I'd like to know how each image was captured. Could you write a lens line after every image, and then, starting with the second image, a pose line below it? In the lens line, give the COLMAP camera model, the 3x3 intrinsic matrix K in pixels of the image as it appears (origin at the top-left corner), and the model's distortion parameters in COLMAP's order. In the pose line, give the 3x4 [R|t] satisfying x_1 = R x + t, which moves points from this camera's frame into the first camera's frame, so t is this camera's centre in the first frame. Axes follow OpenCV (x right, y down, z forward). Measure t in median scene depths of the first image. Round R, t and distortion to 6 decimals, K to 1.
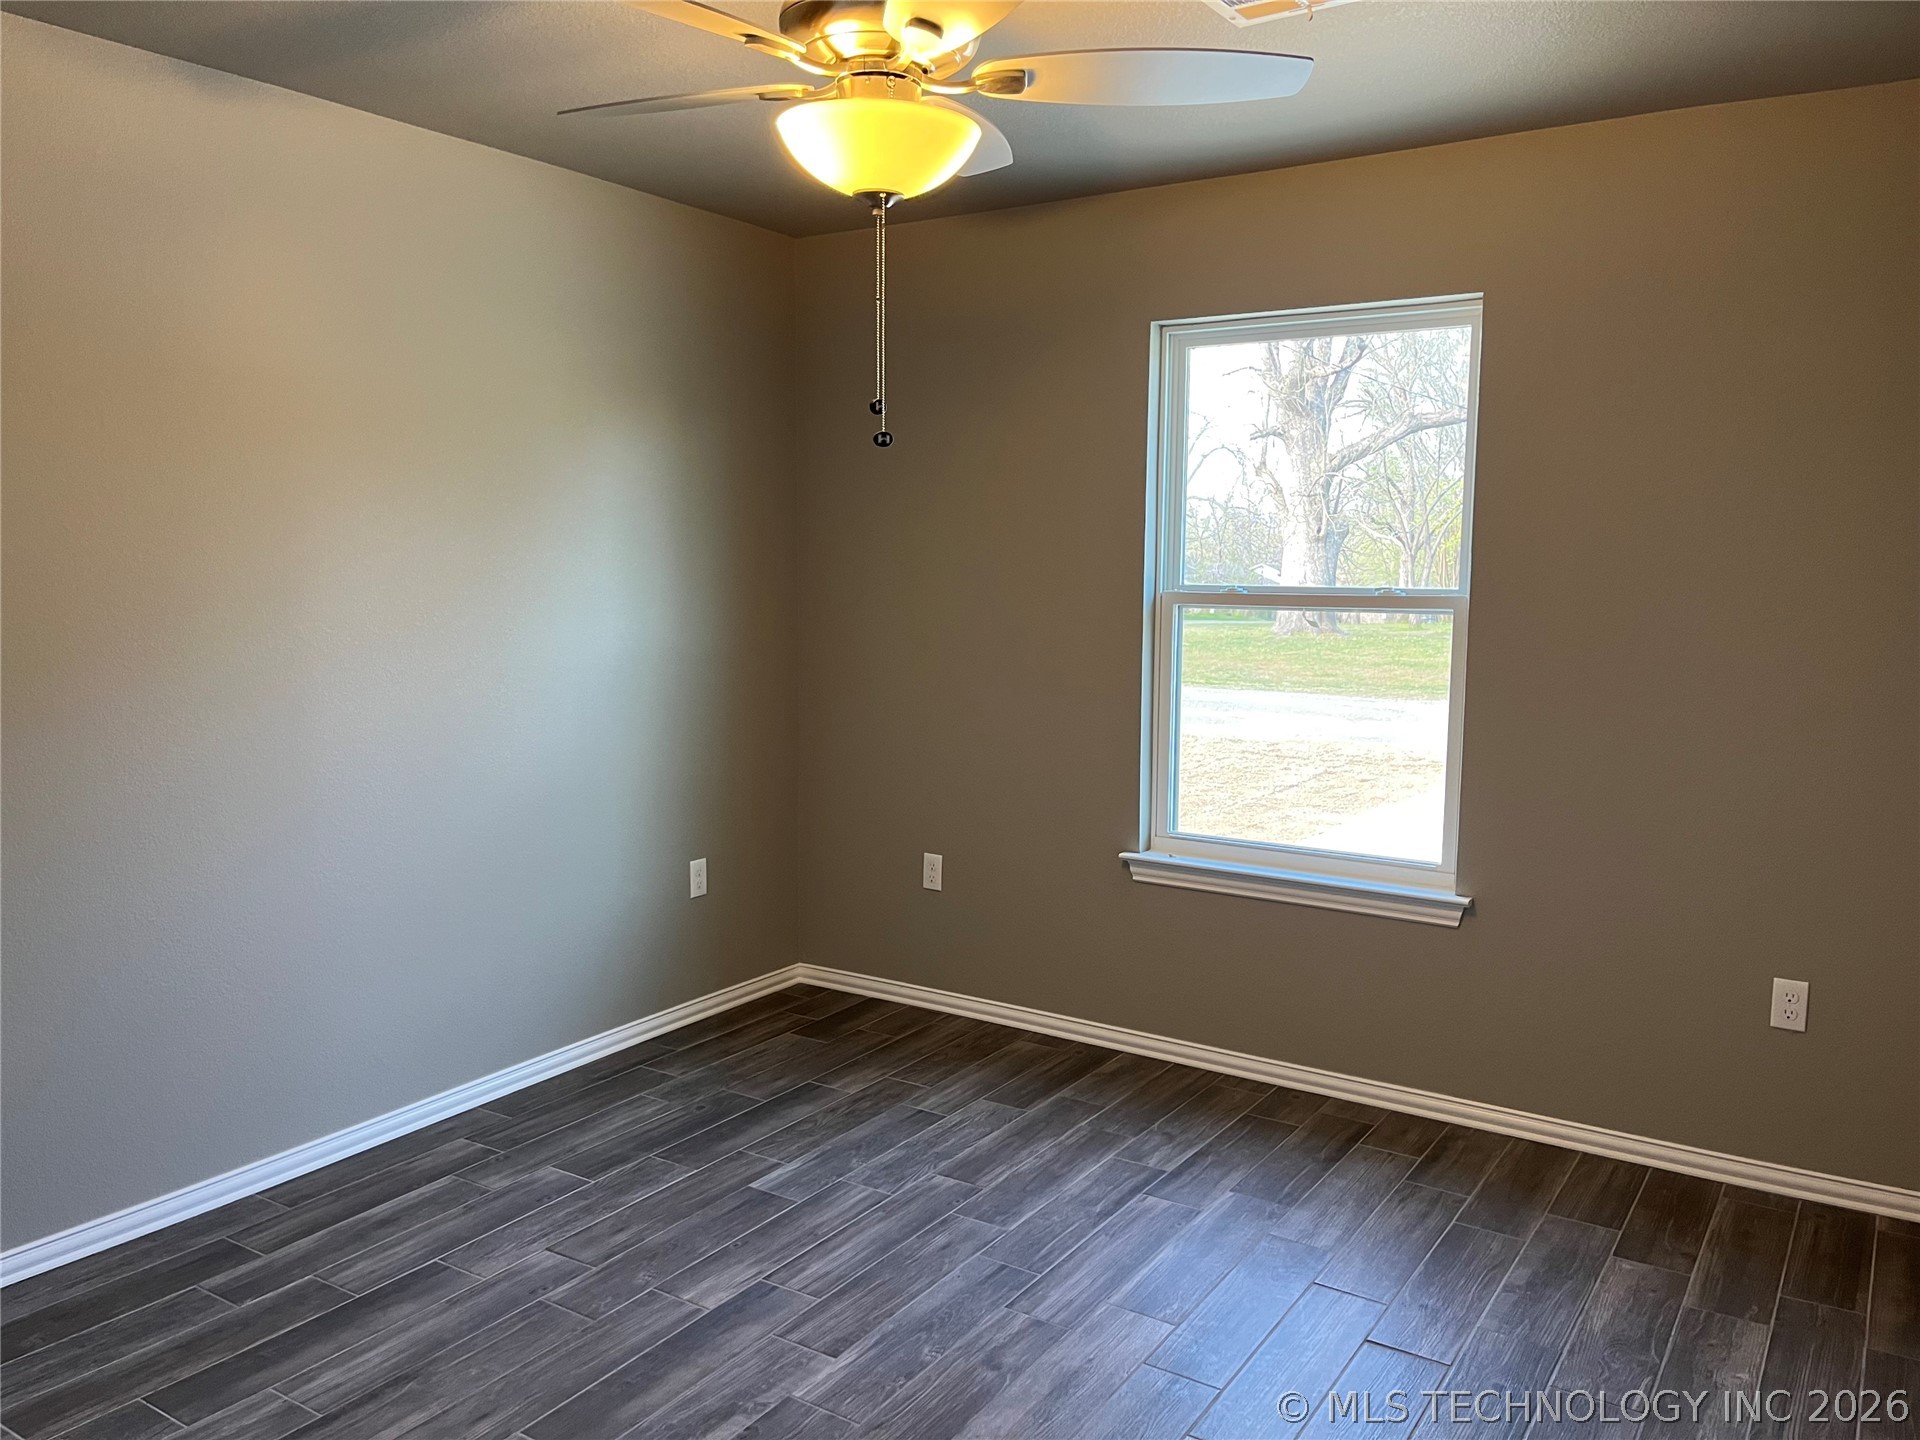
lens RADIAL K [[1466.4, 0, 960.0], [0, 1466.4, 720.0], [0, 0, 1]] dist [0.094919, -0.119637]
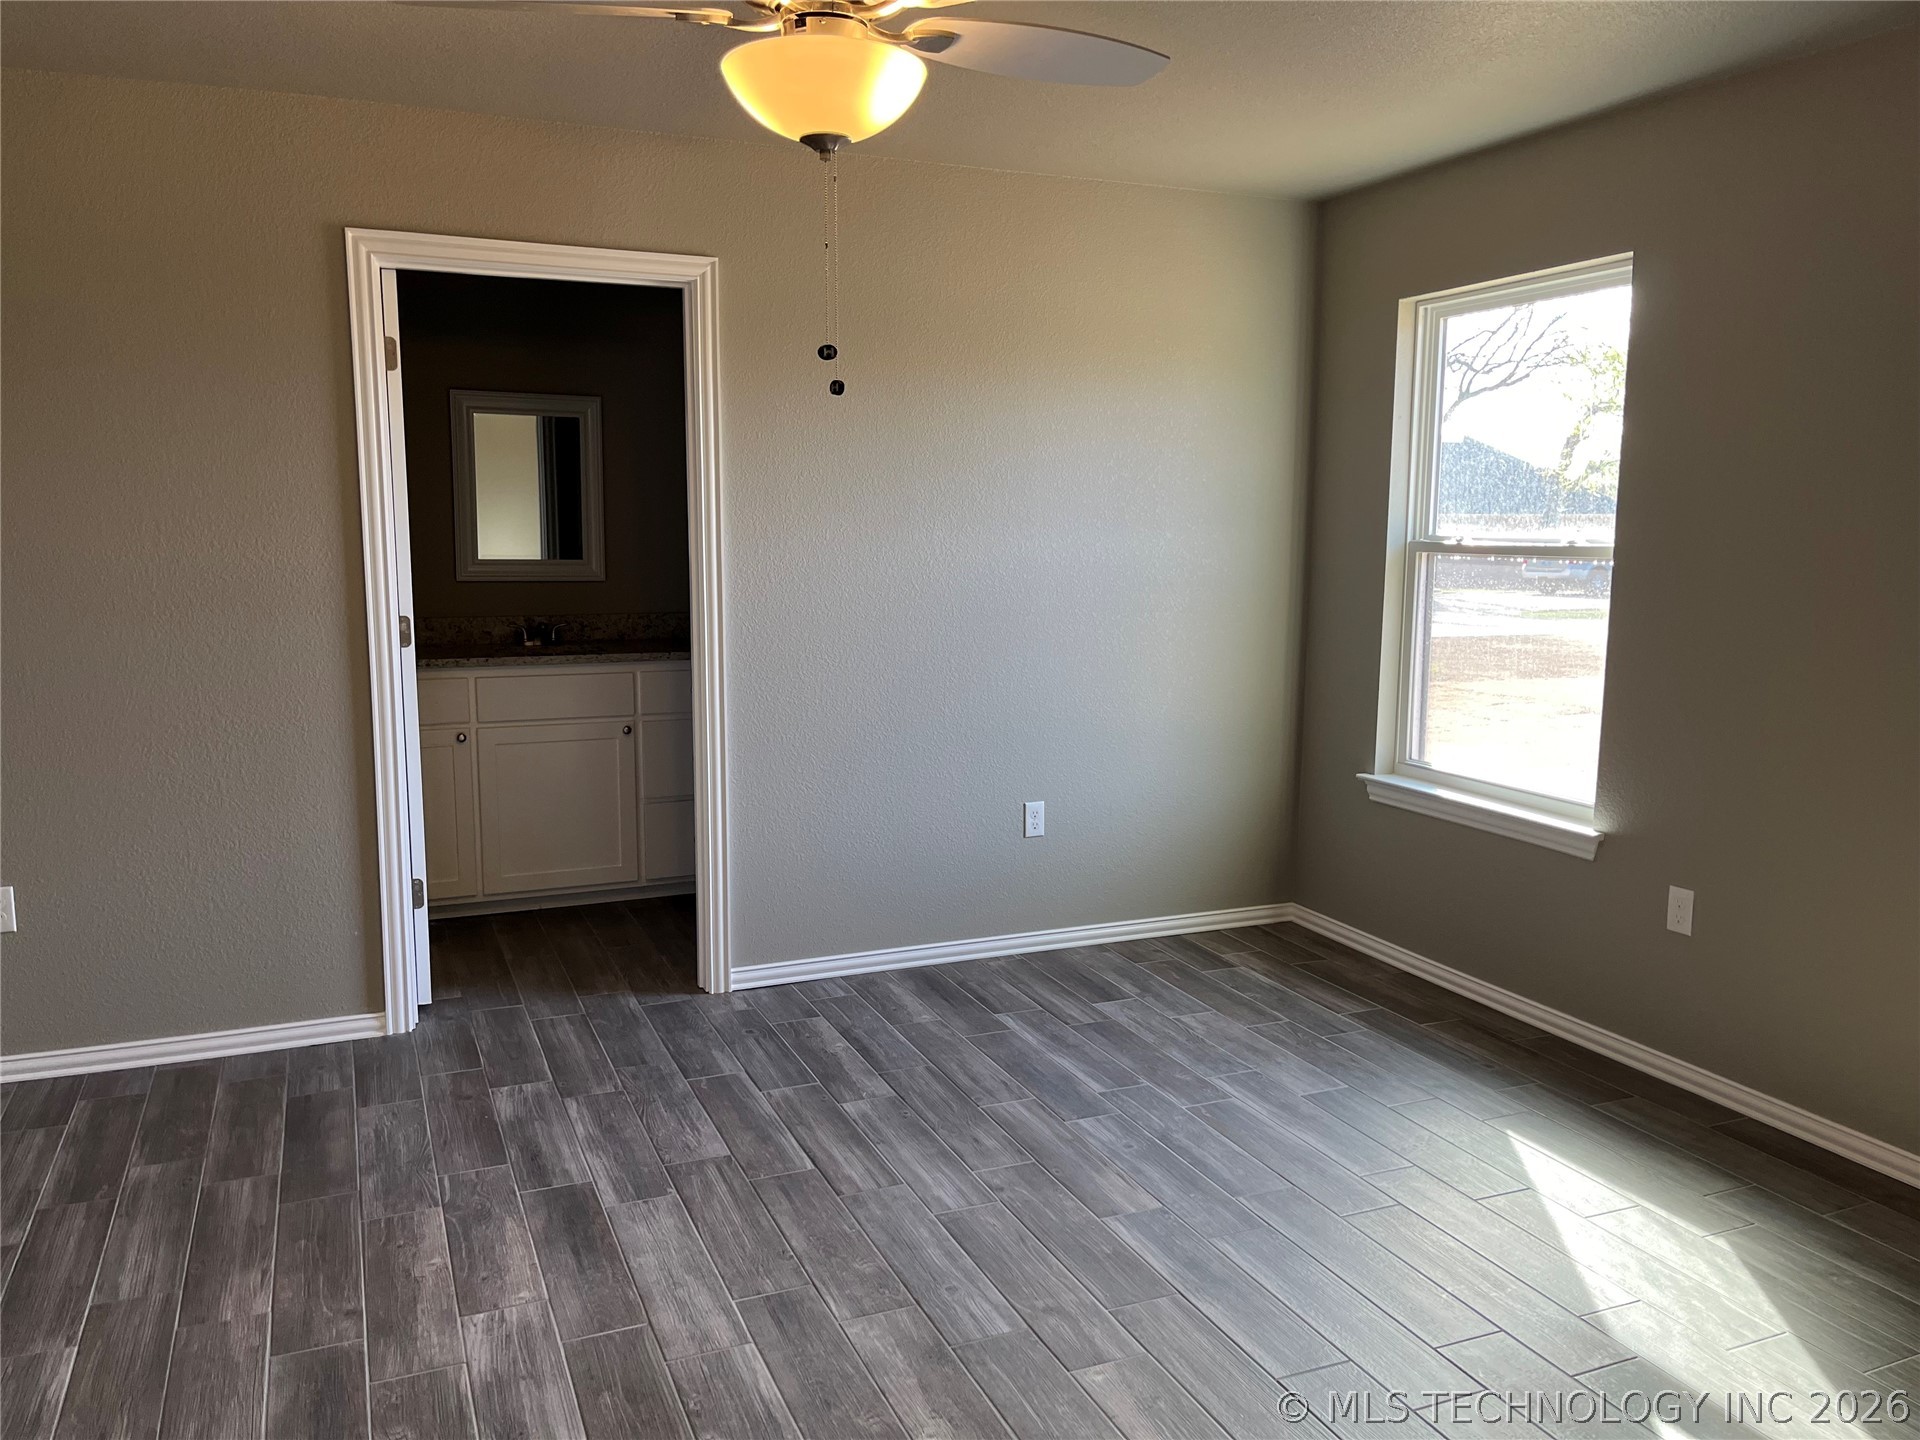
lens RADIAL K [[1466.4, 0, 960.0], [0, 1466.4, 720.0], [0, 0, 1]] dist [0.094919, -0.119637]
pose [[0.834783, 0.076463, -0.545243, 0.484274], [-0.071084, 0.996989, 0.030984, 0.037328], [0.545971, 0.012893, 0.837705, -0.119605]]
